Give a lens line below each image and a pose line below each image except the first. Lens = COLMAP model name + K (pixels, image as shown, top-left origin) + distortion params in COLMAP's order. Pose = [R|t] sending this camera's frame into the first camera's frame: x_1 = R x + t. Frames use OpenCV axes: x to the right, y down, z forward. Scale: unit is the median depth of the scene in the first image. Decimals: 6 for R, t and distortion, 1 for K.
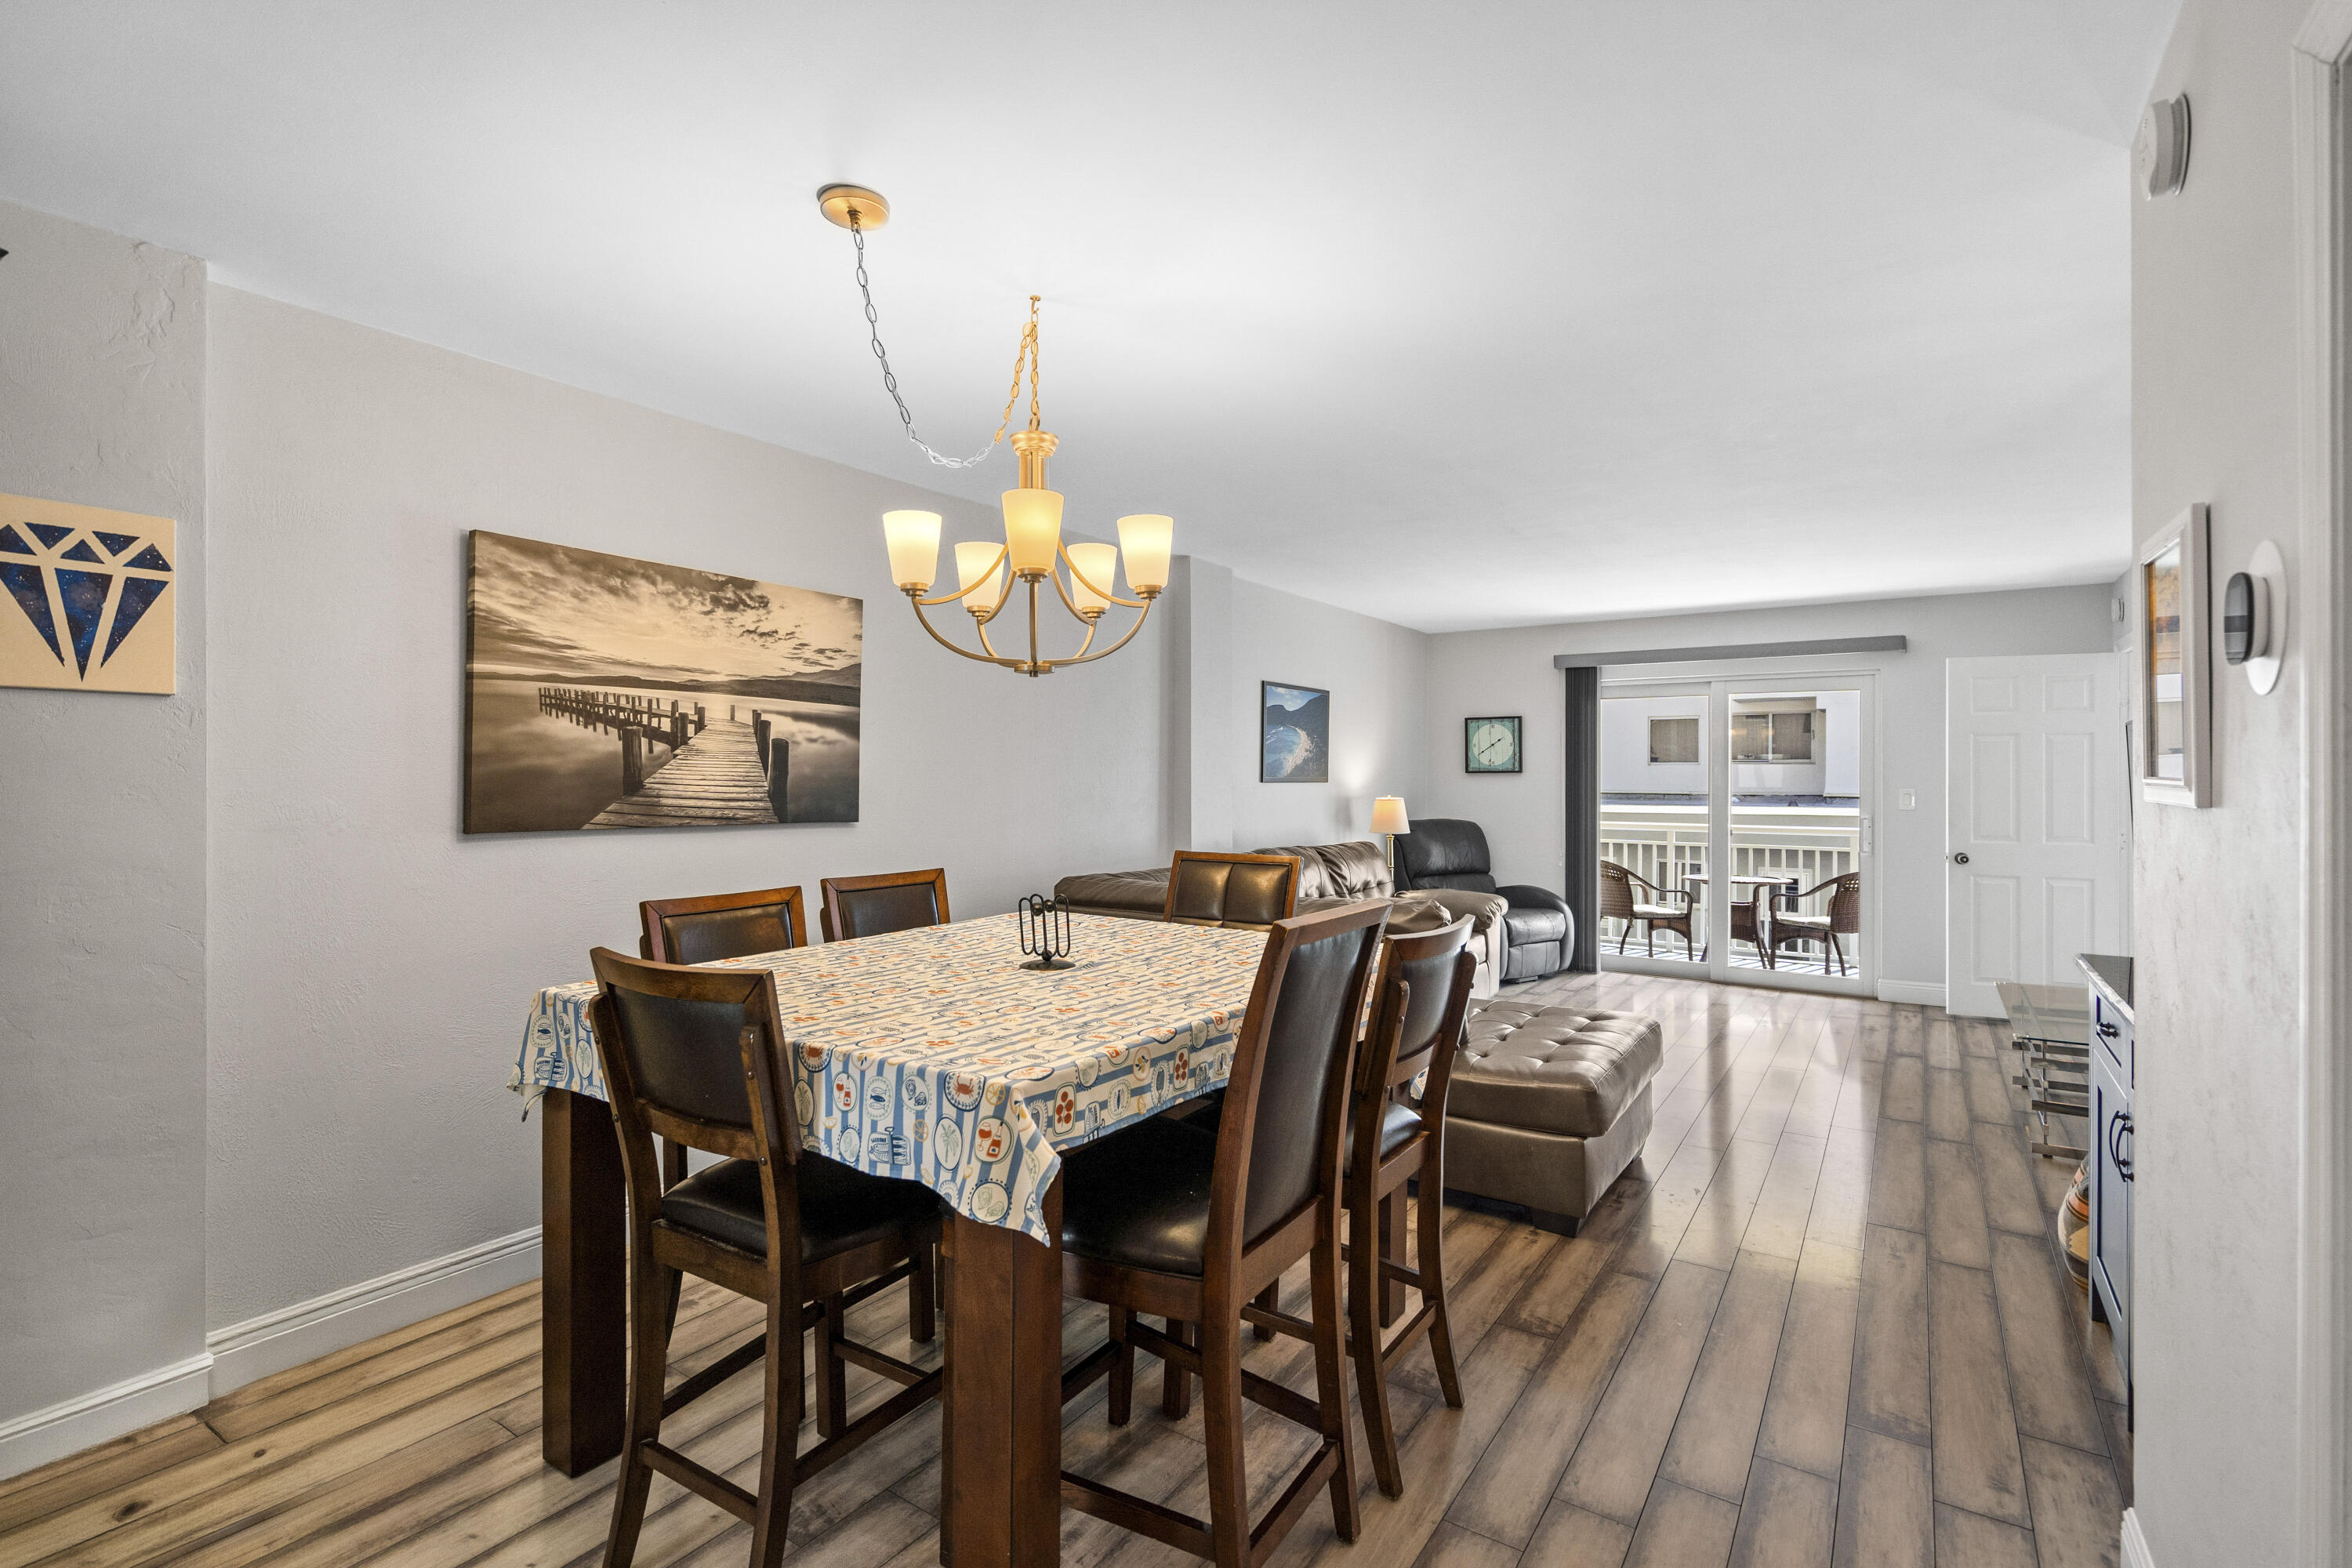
lens RADIAL K [[1086.9, 0, 1166.2], [0, 1086.9, 765.9], [0, 0, 1]] dist [-0.002974, 0.000052]
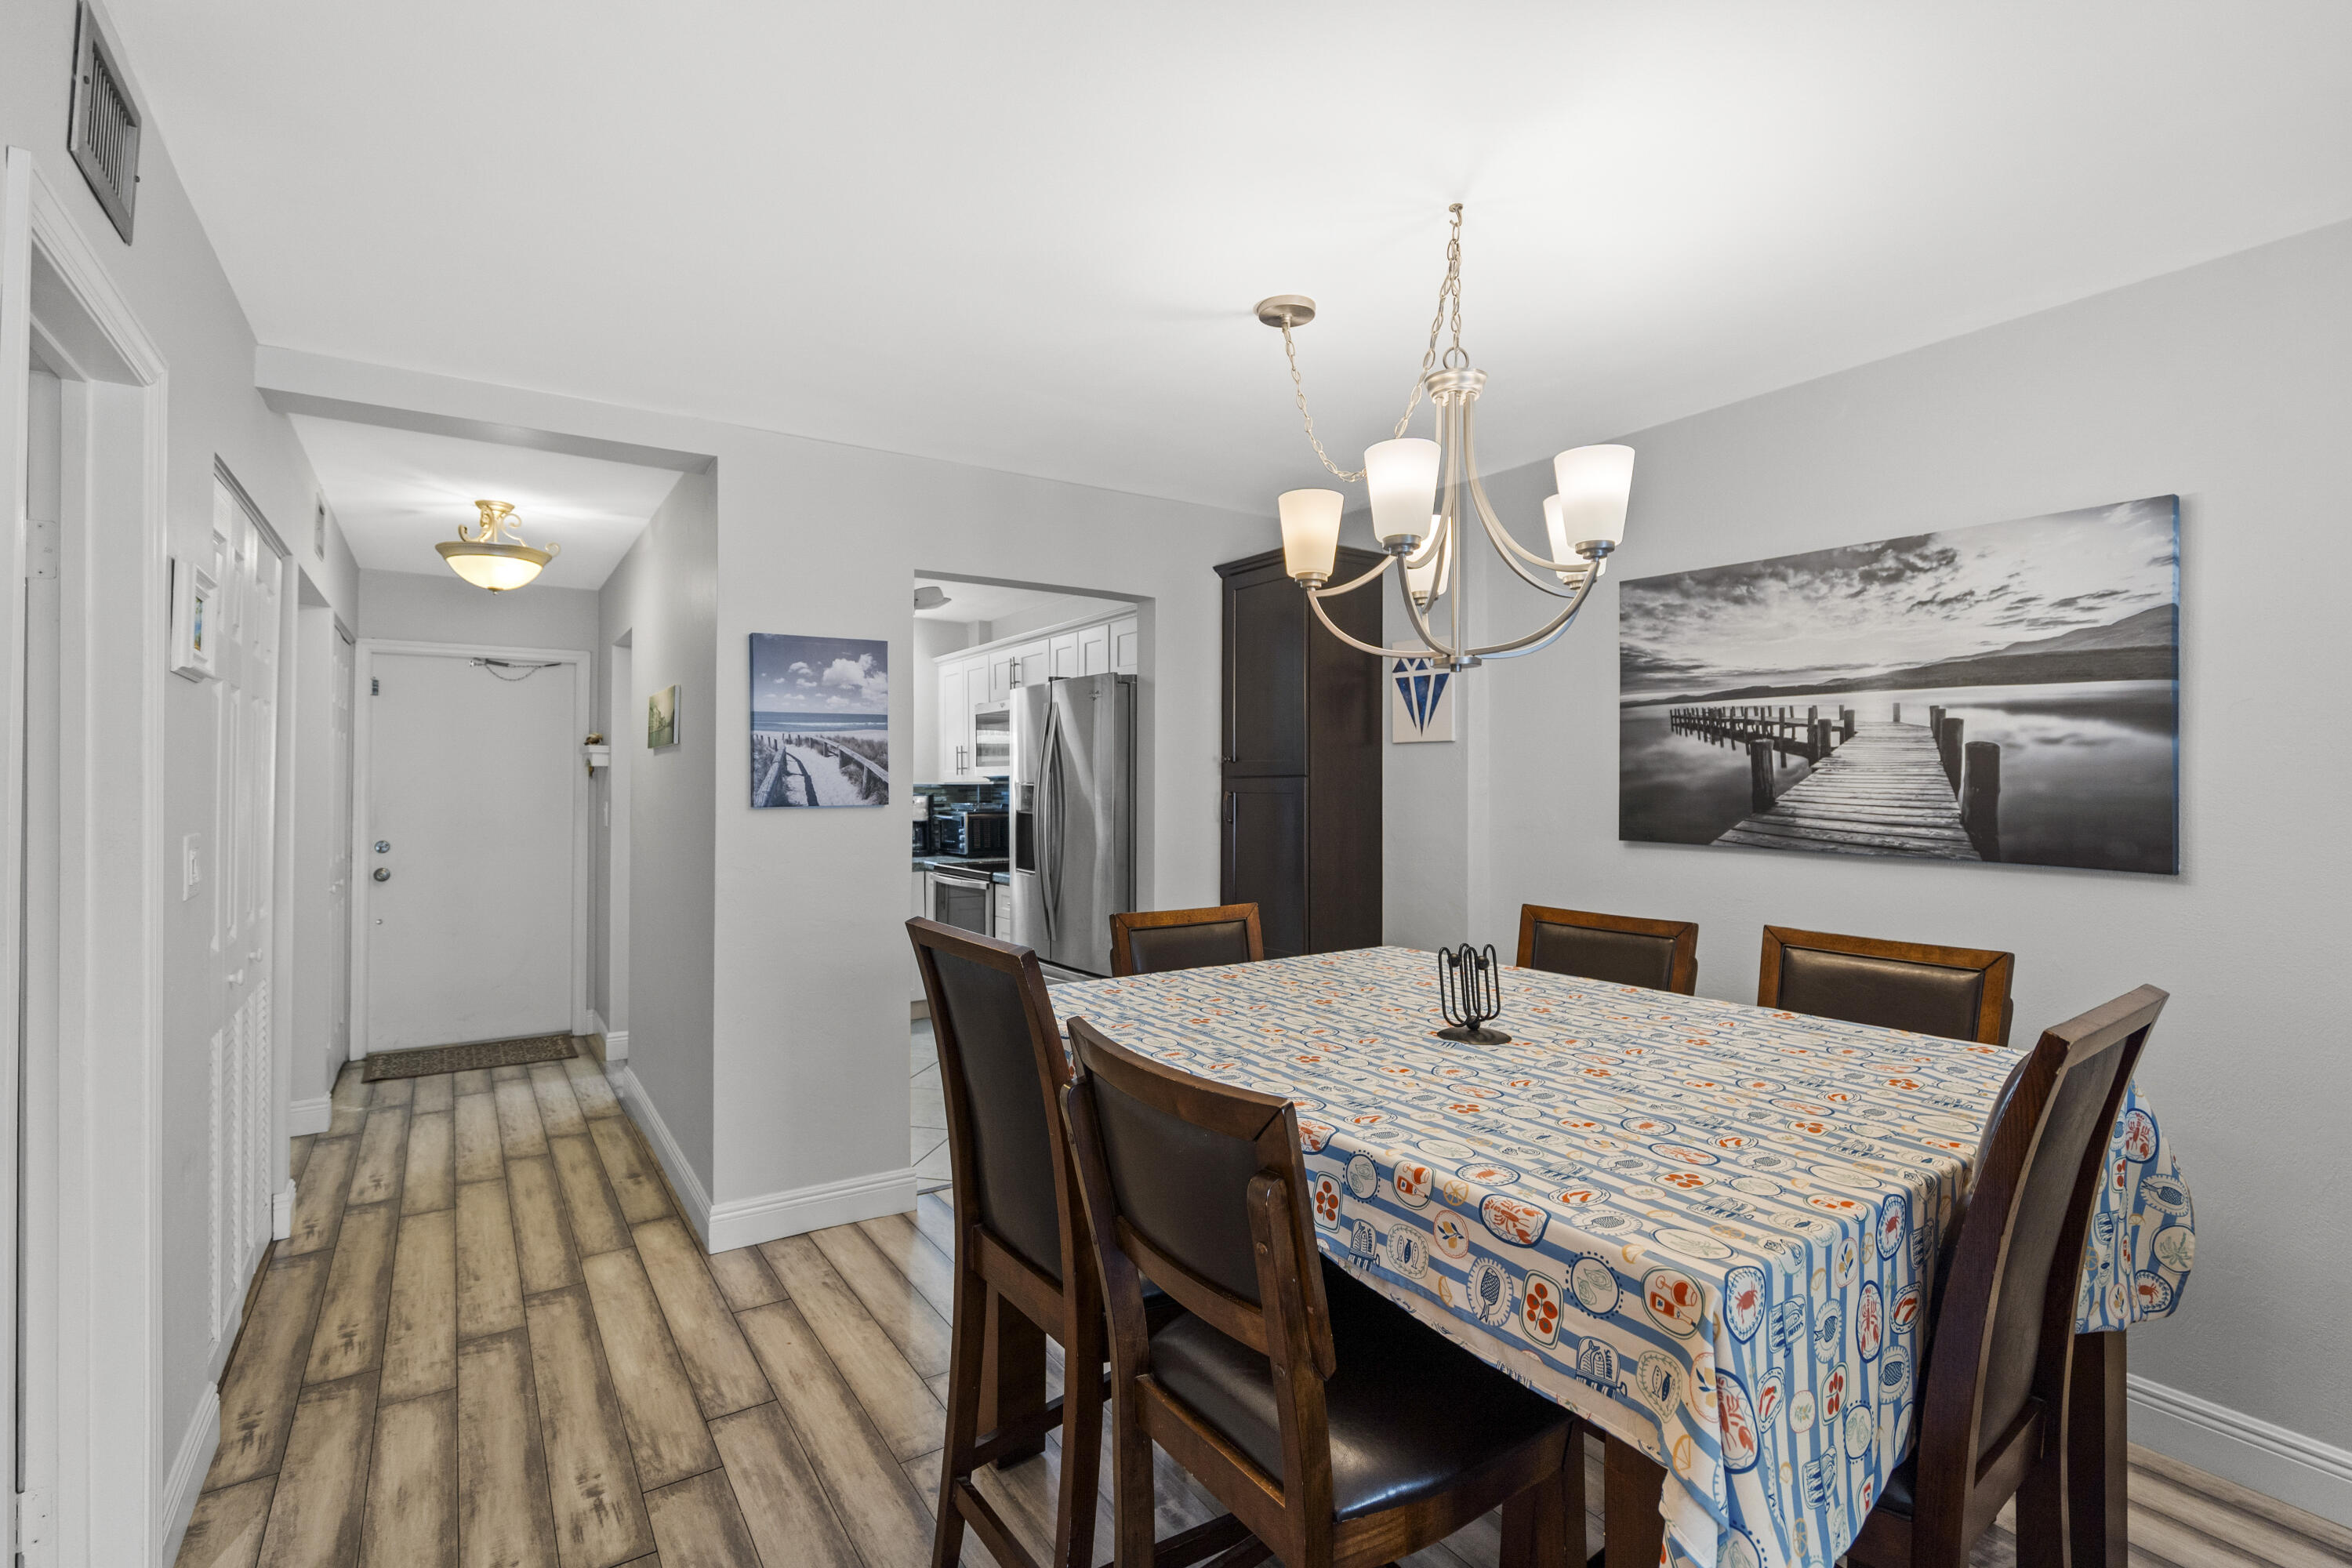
lens RADIAL K [[1070.4, 0, 1156.3], [0, 1070.4, 774.1], [0, 0, 1]] dist [-0.014527, 0.000272]
pose [[-0.378350, -0.009436, -0.925615, 0.490833], [0.005160, 0.999911, -0.012303, 0.001822], [0.925648, -0.009431, -0.378267, 0.768514]]
